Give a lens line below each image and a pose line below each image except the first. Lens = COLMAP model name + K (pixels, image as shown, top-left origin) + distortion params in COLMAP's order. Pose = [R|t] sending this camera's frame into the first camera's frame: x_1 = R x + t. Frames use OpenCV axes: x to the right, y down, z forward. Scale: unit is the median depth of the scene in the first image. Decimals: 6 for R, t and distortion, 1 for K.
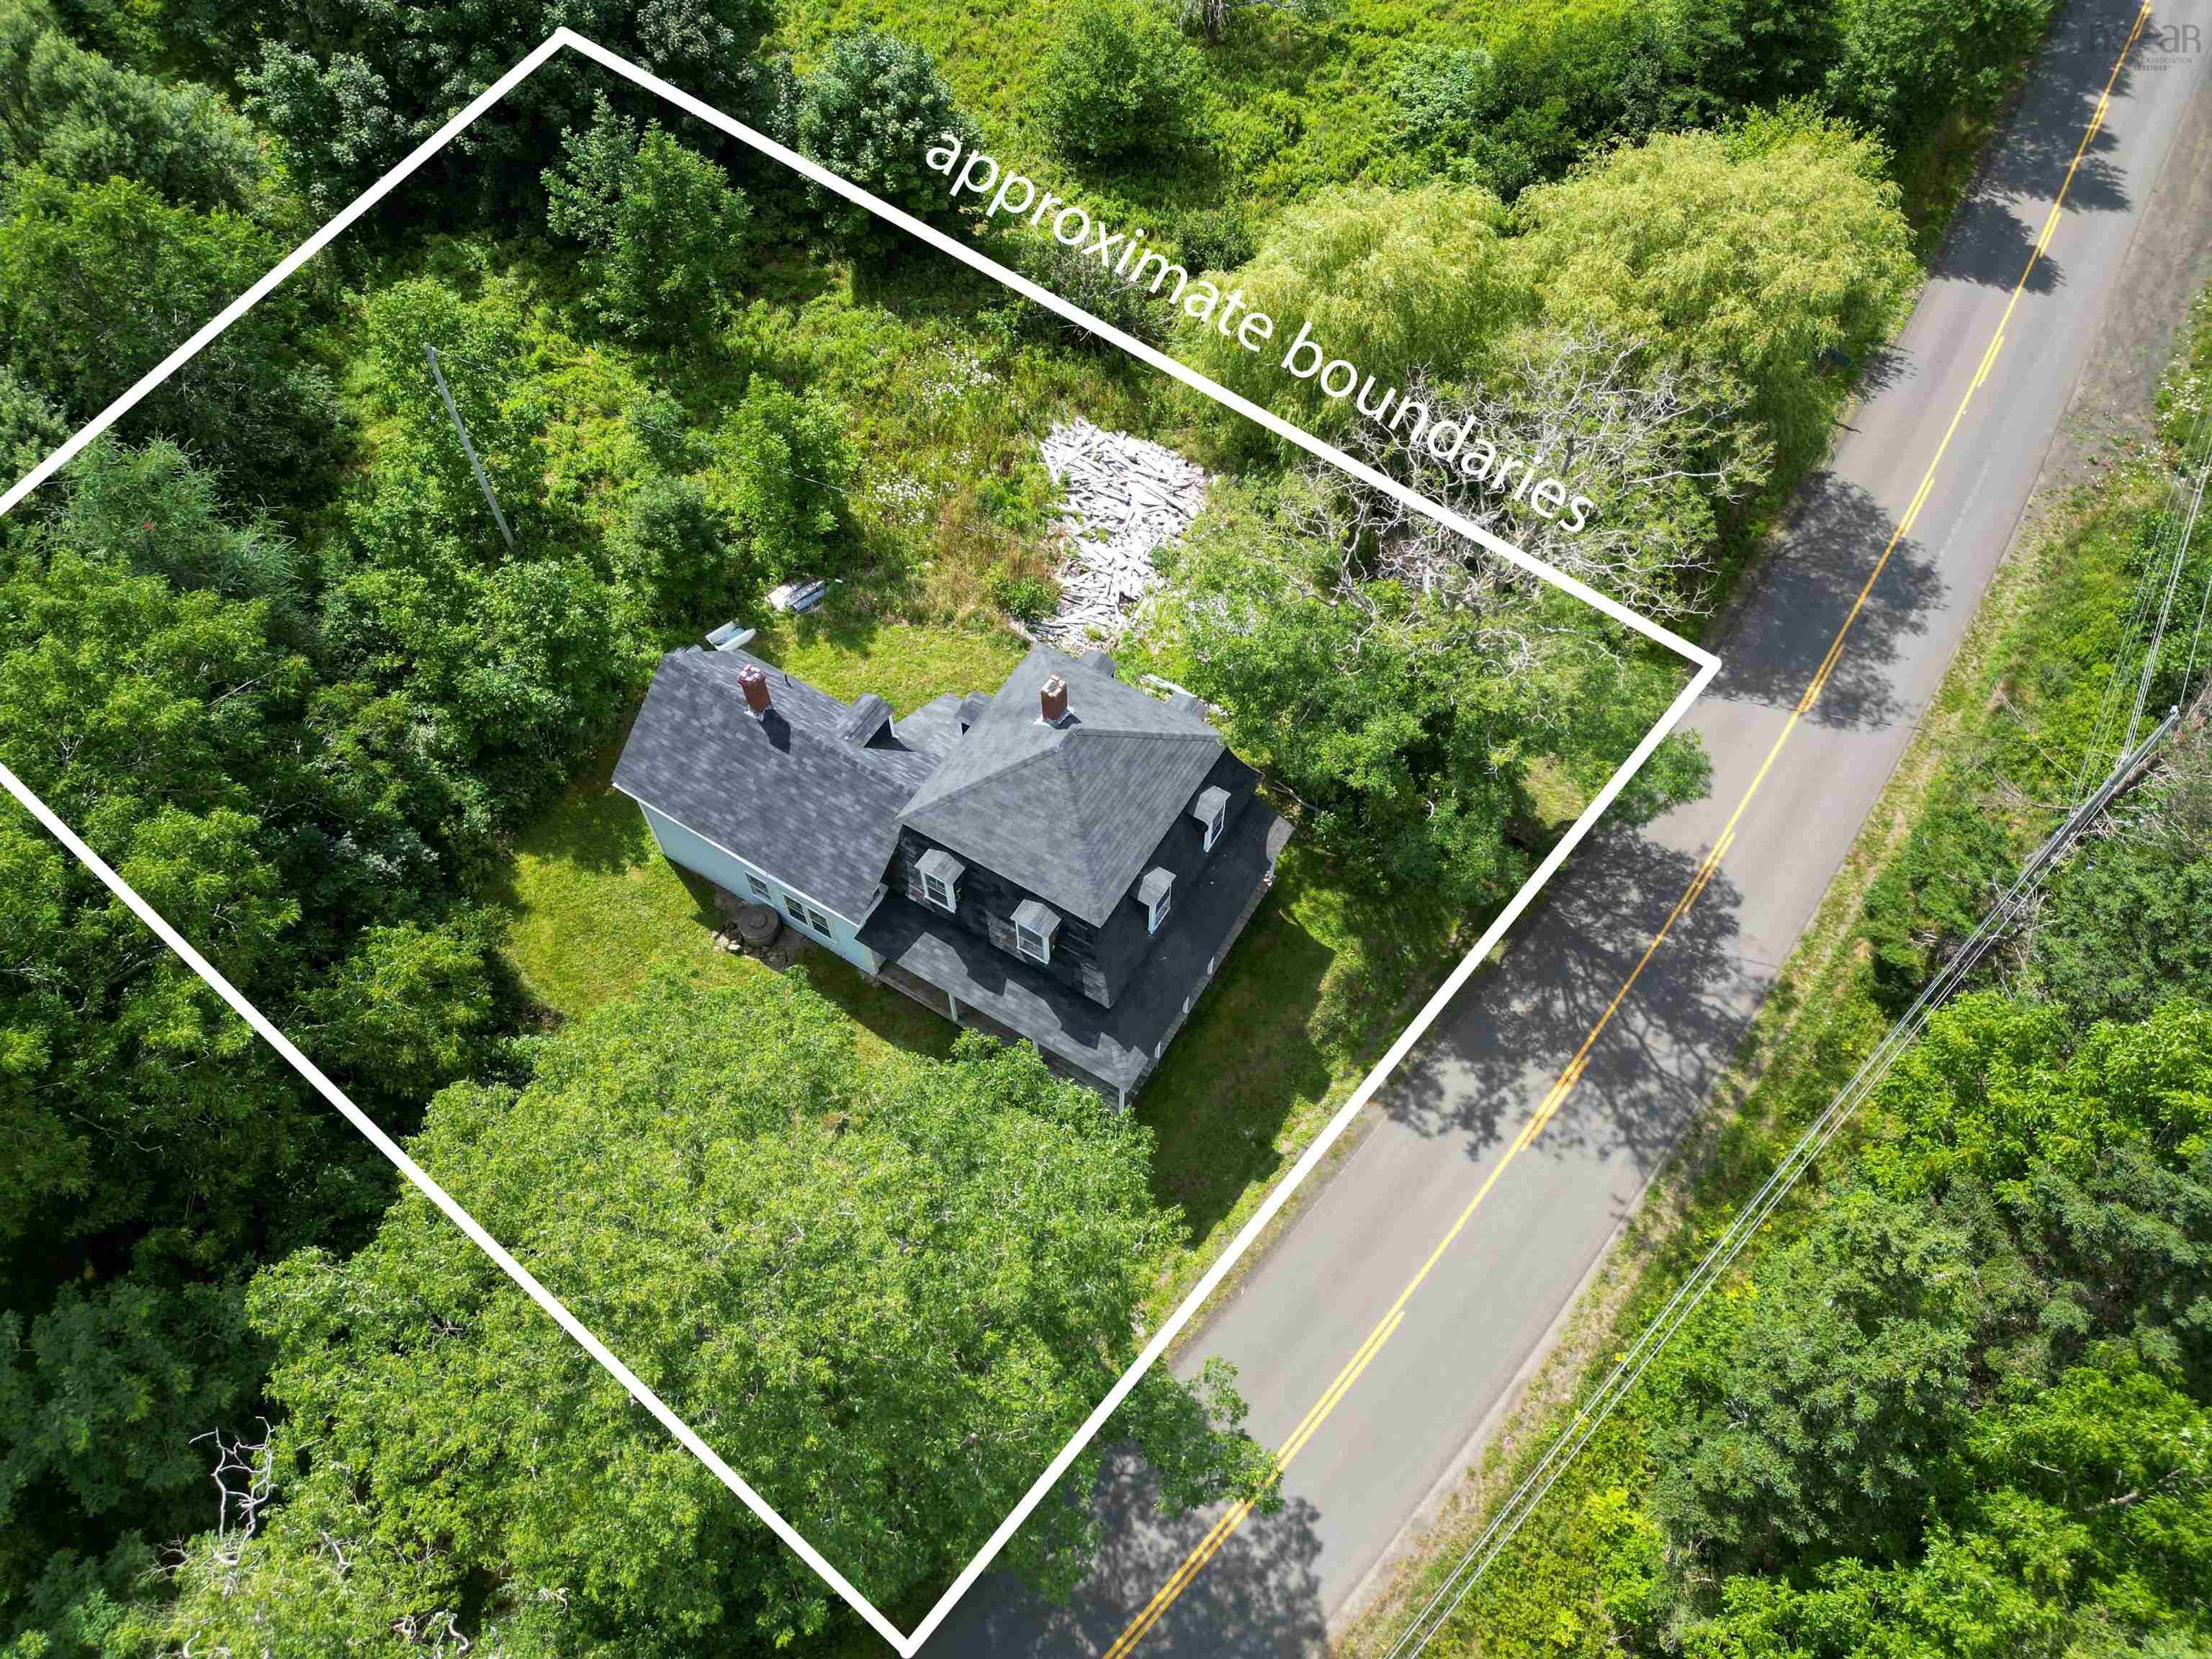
lens RADIAL K [[1571.5, 0, 1116.7], [0, 1571.5, 831.5], [0, 0, 1]] dist [0.034618, -0.017018]
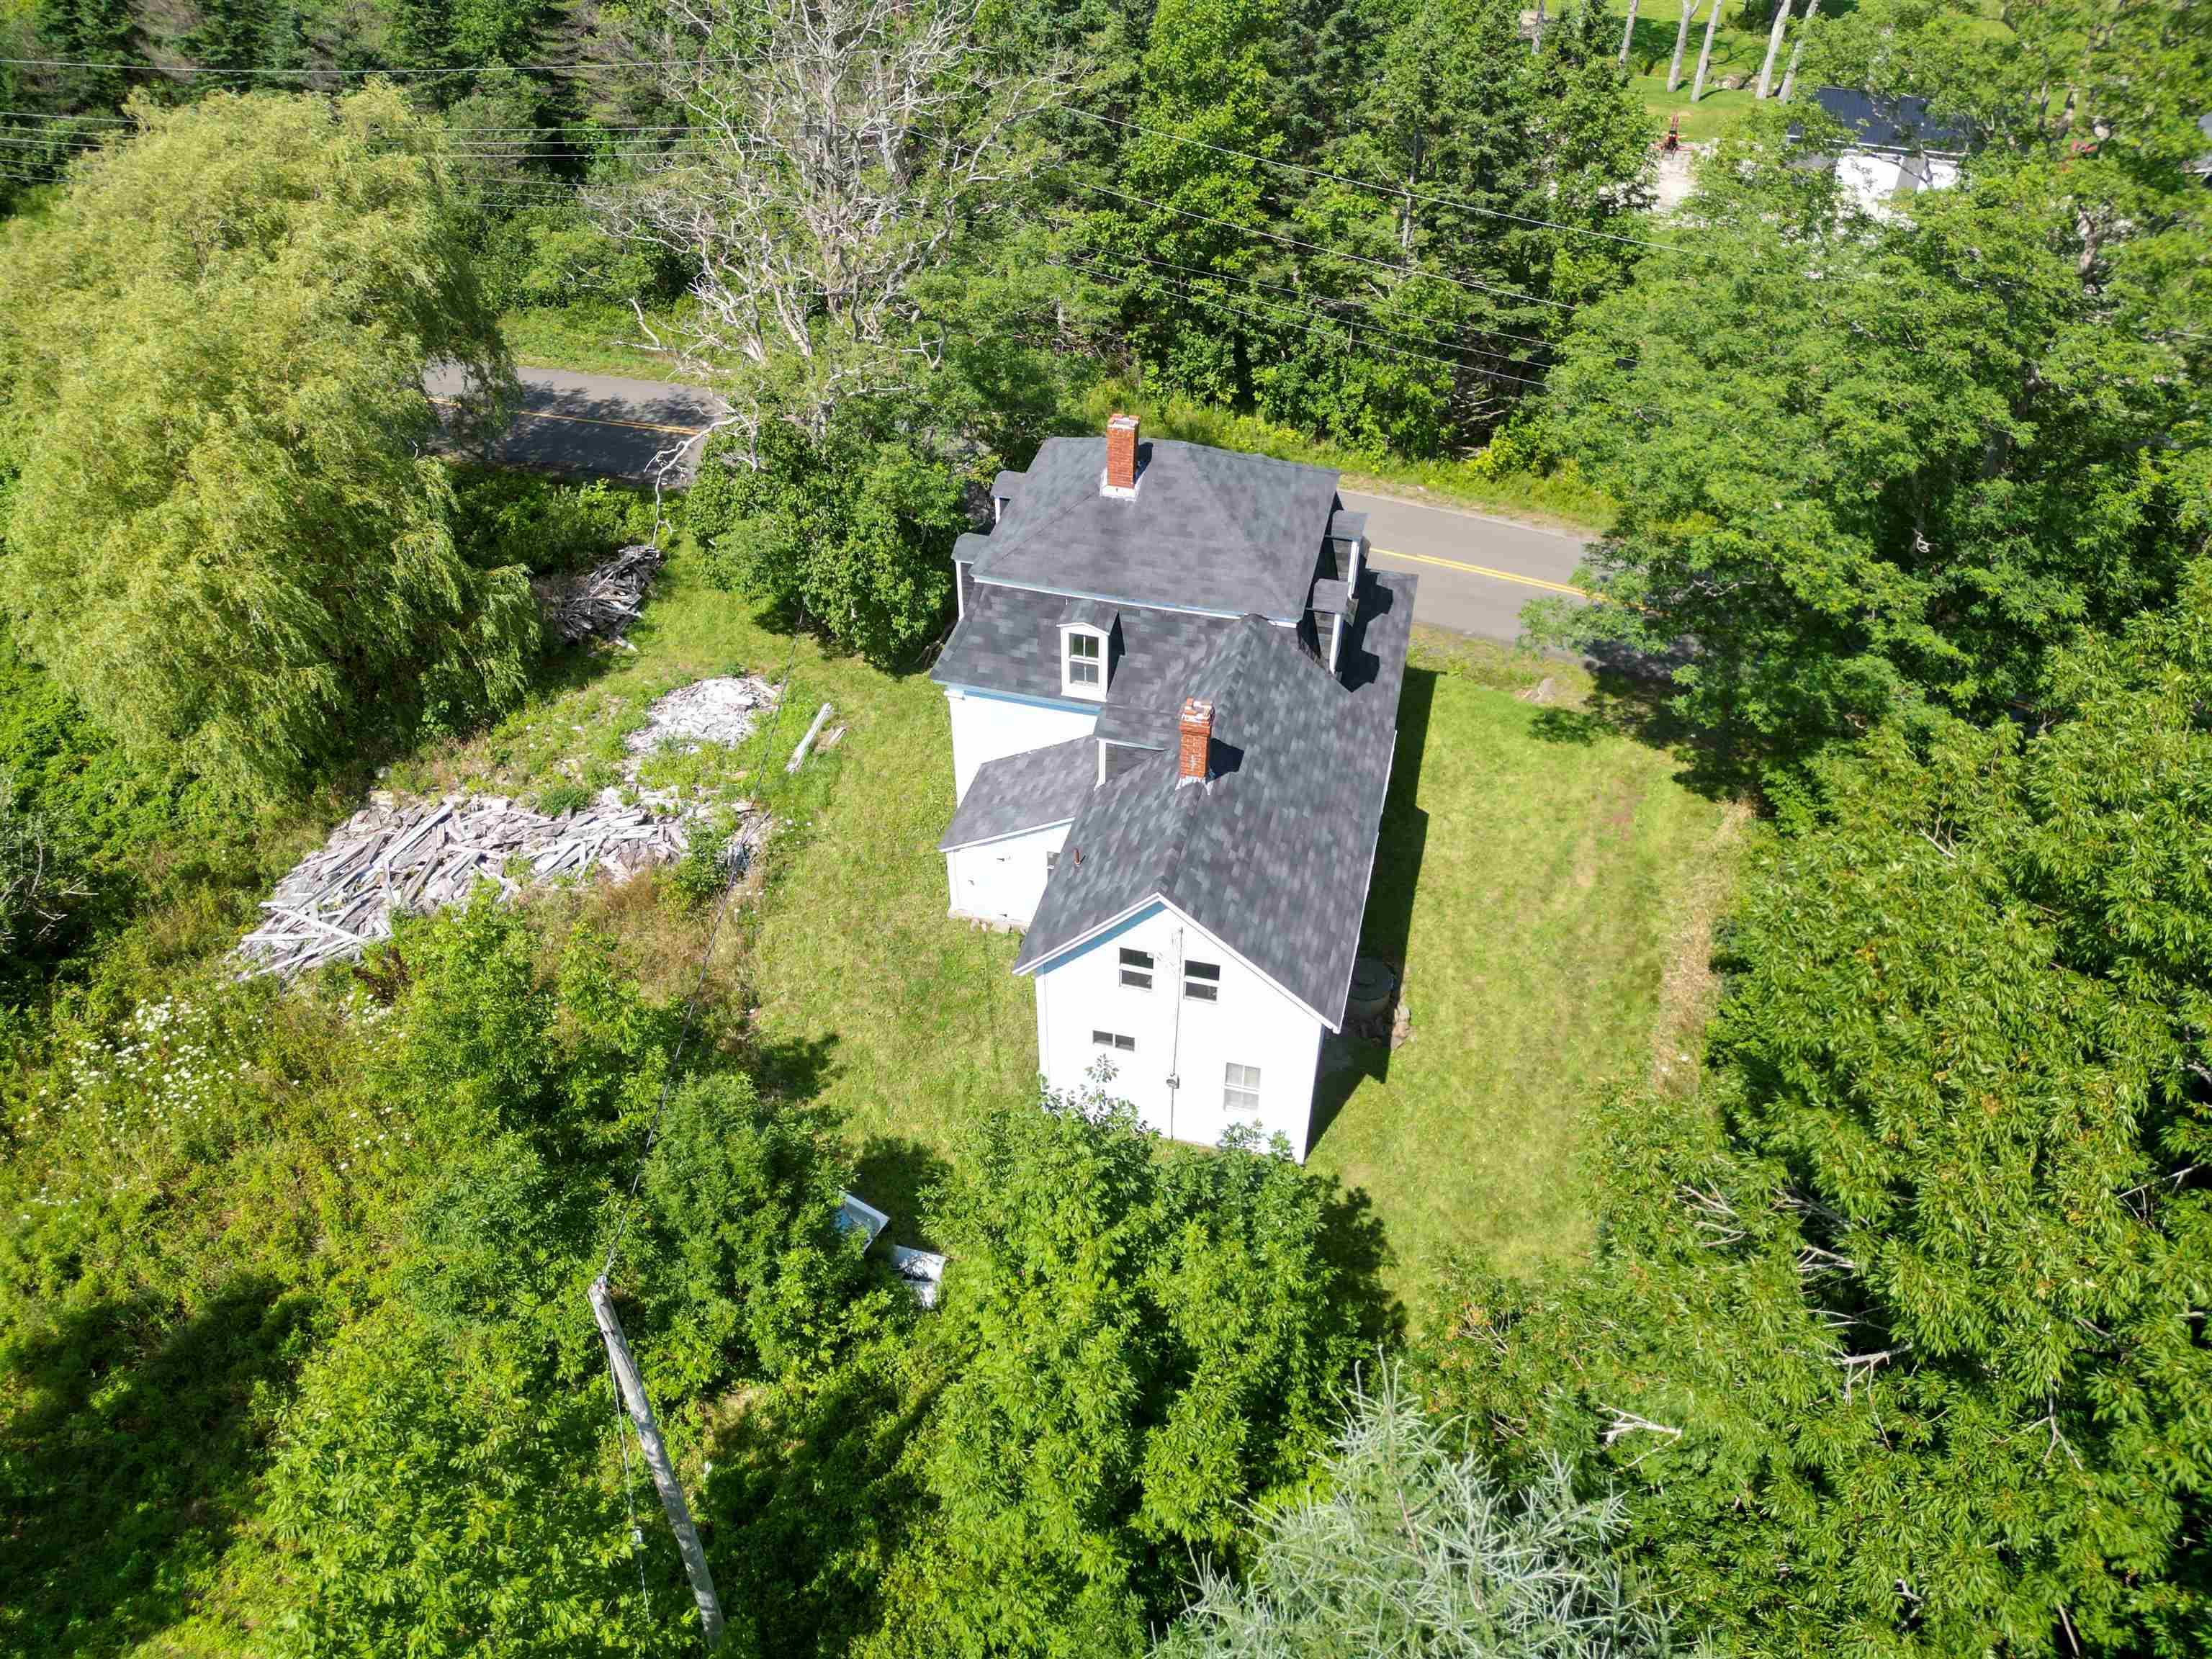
lens RADIAL K [[1571.5, 0, 1108.2], [0, 1571.5, 835.0], [0, 0, 1]] dist [0.034618, -0.017018]
pose [[-0.300636, -0.630718, 0.715411, -0.625902], [0.804830, 0.234700, 0.545128, -0.408625], [-0.511729, 0.739670, 0.437061, 0.687004]]
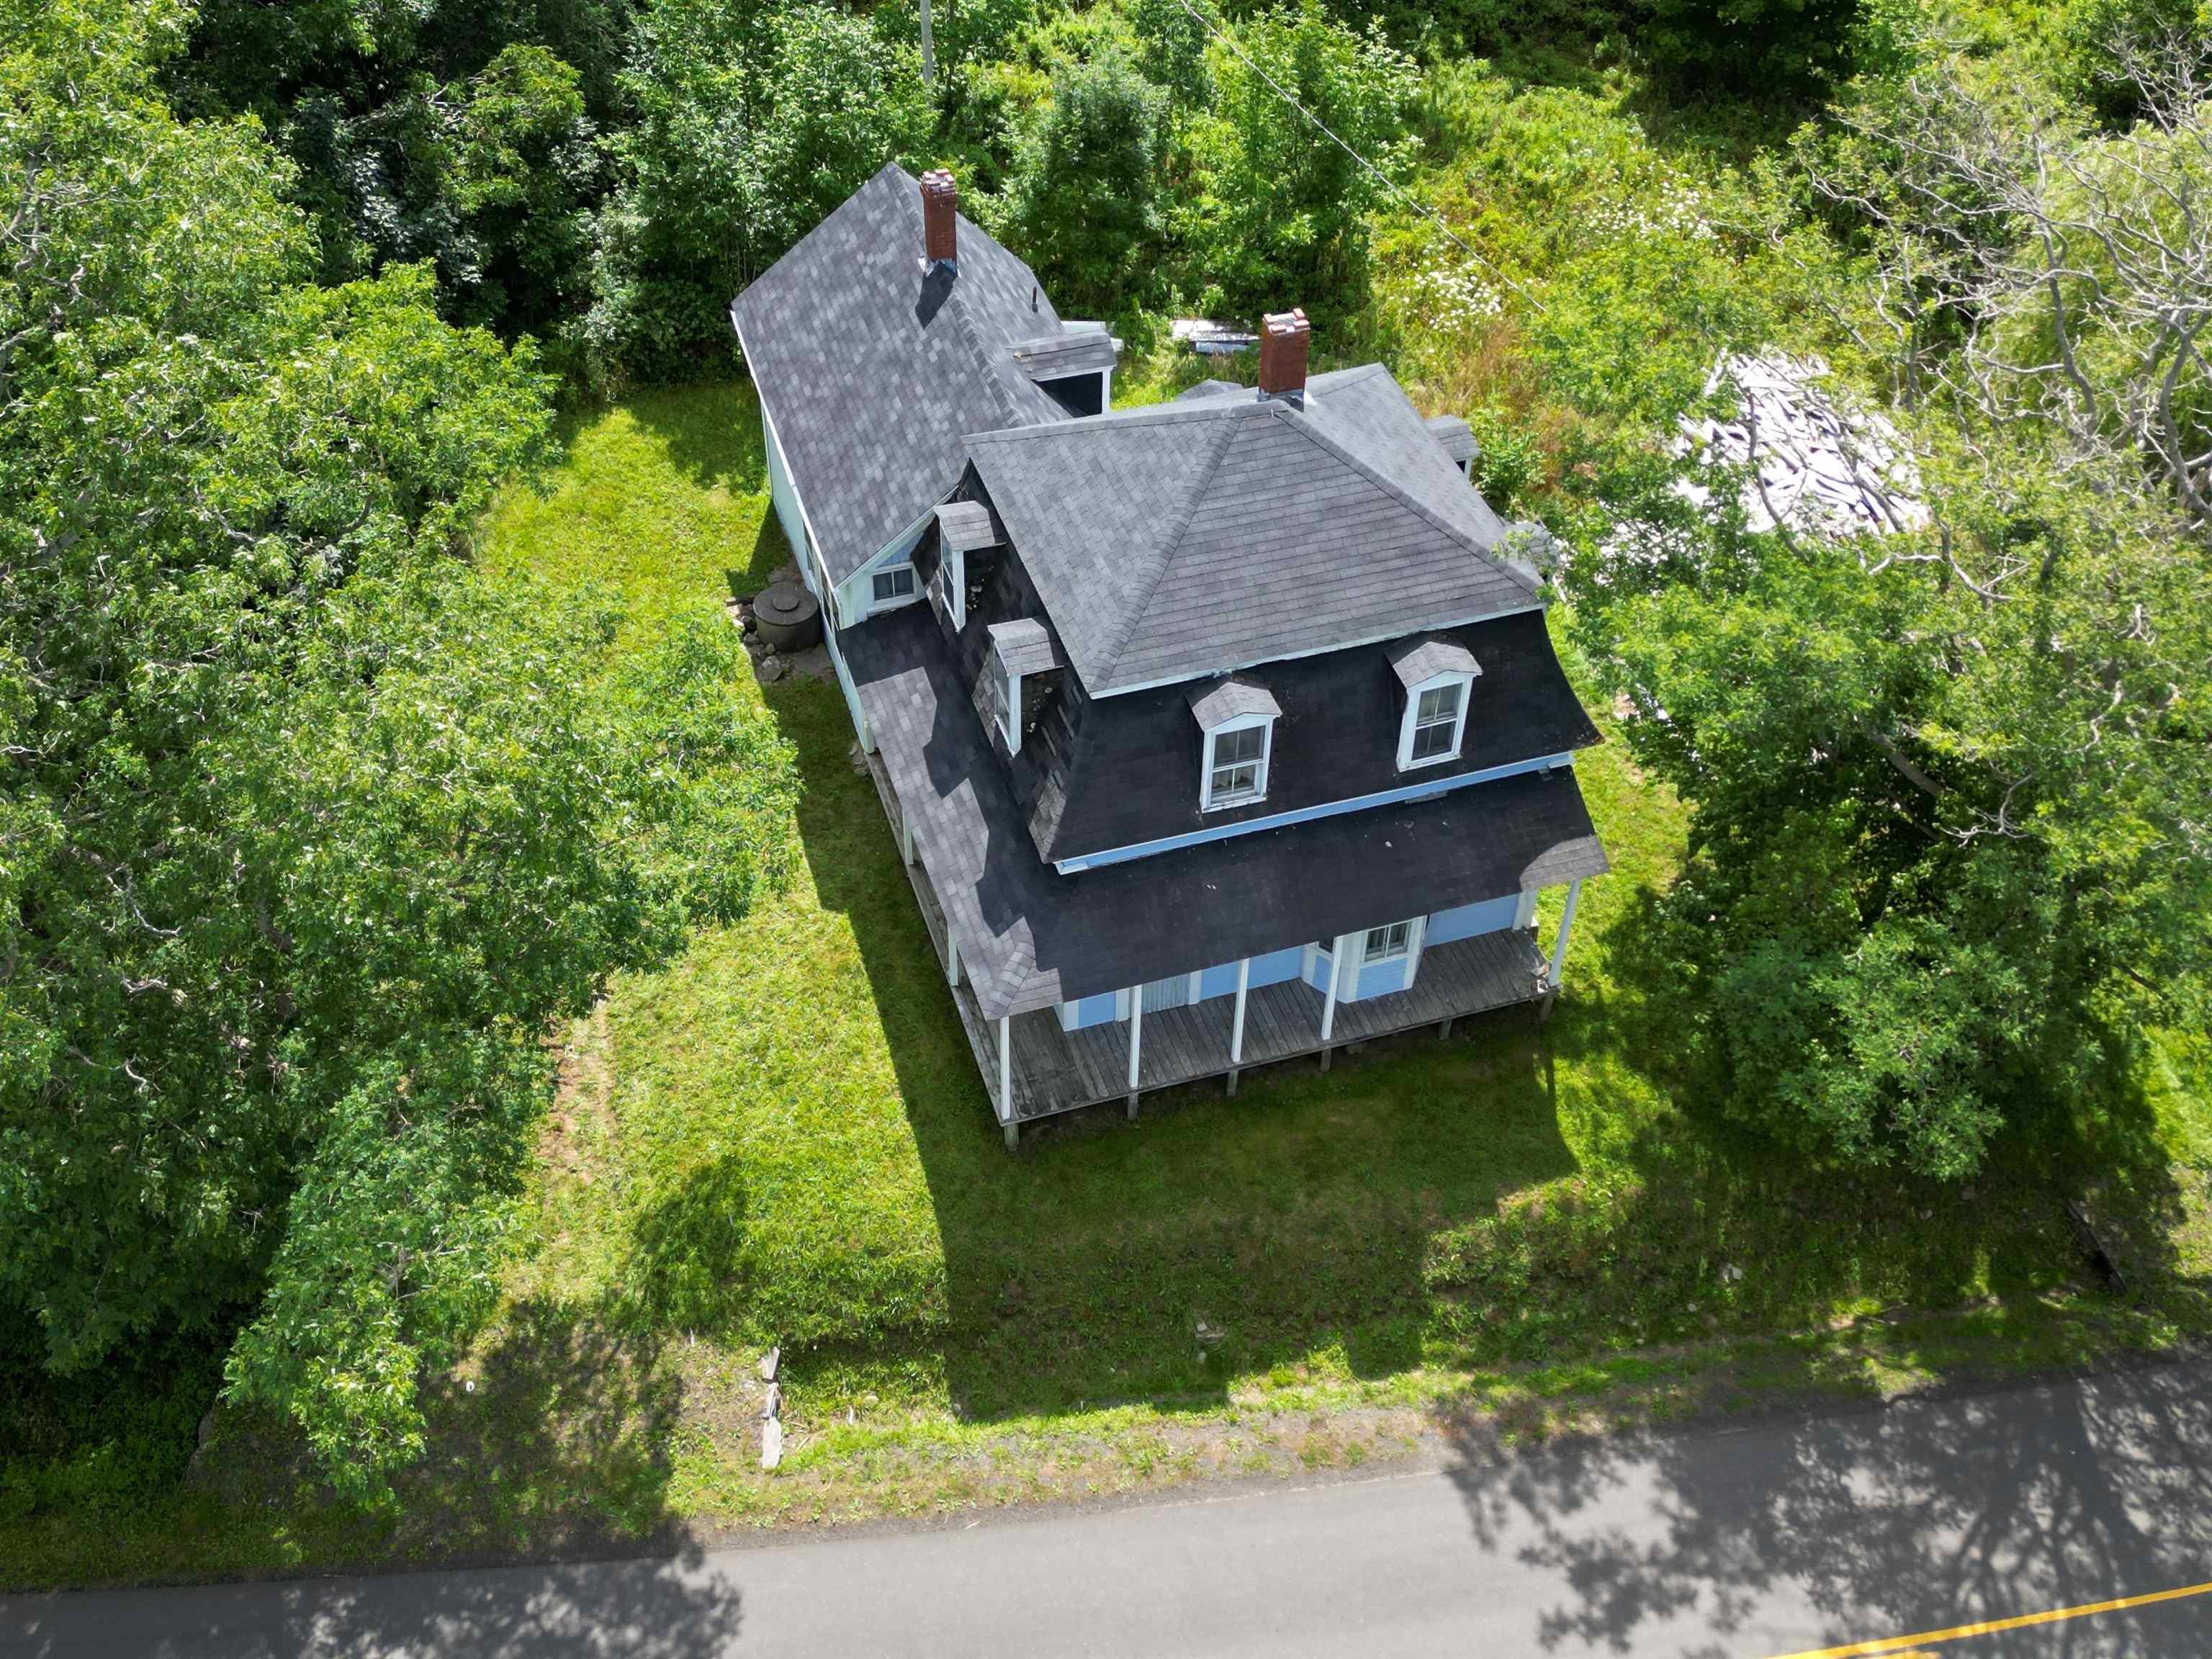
lens RADIAL K [[2223.0, 0, 1102.4], [0, 2223.0, 834.9], [0, 0, 1]] dist [0.053442, 0.000000]
pose [[0.755976, 0.459857, -0.465867, 0.305519], [-0.561227, 0.821637, -0.099683, 0.144291], [0.336933, 0.336815, 0.879222, 0.293563]]
